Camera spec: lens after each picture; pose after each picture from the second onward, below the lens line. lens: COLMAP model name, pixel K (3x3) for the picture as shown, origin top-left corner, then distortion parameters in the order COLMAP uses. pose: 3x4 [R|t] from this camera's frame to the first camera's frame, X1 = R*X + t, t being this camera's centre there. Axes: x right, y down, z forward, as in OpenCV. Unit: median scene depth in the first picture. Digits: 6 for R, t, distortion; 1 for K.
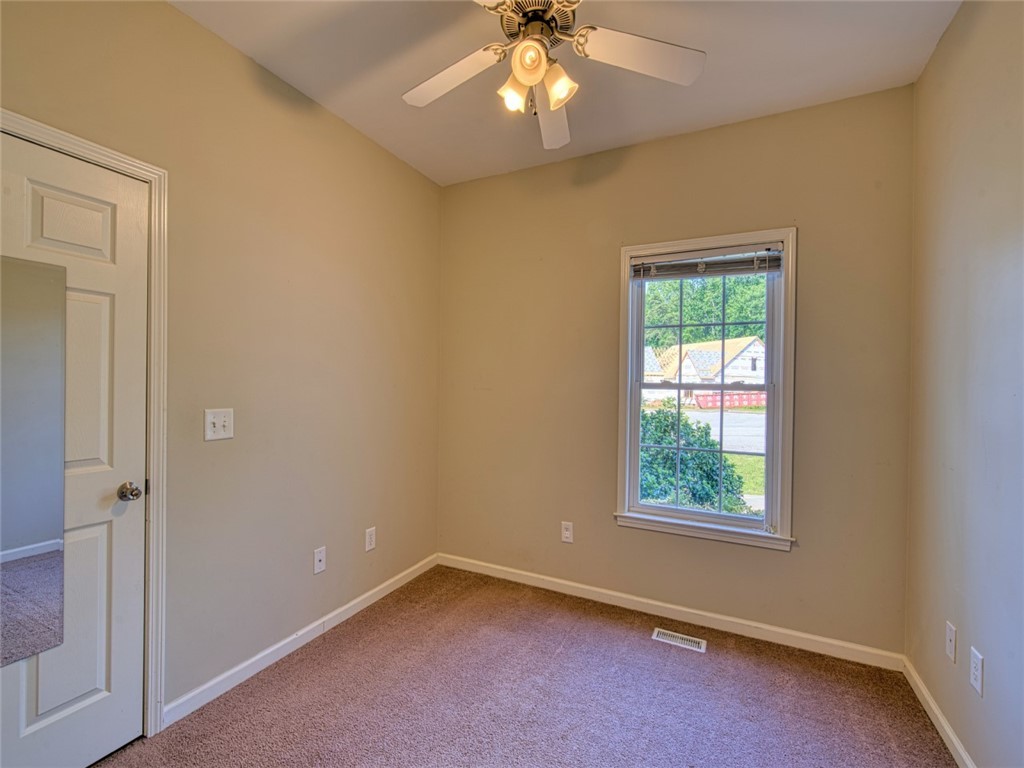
lens RADIAL K [[443.6, 0, 514.8], [0, 443.6, 383.6], [0, 0, 1]] dist [-0.001421, -0.000881]
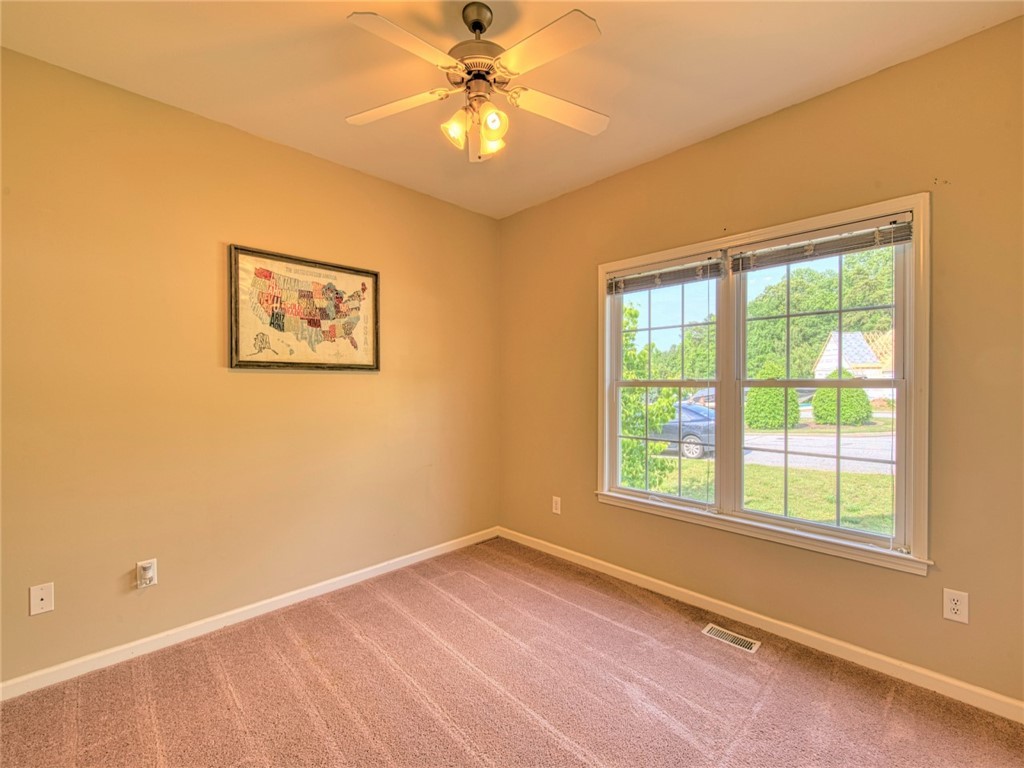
lens RADIAL K [[443.6, 0, 494.1], [0, 443.6, 390.6], [0, 0, 1]] dist [-0.001421, -0.000881]
pose [[0.940514, -0.010670, -0.339587, 0.204332], [0.014926, 0.999839, 0.009922, 0.004243], [0.339427, -0.014400, 0.940522, -0.107565]]
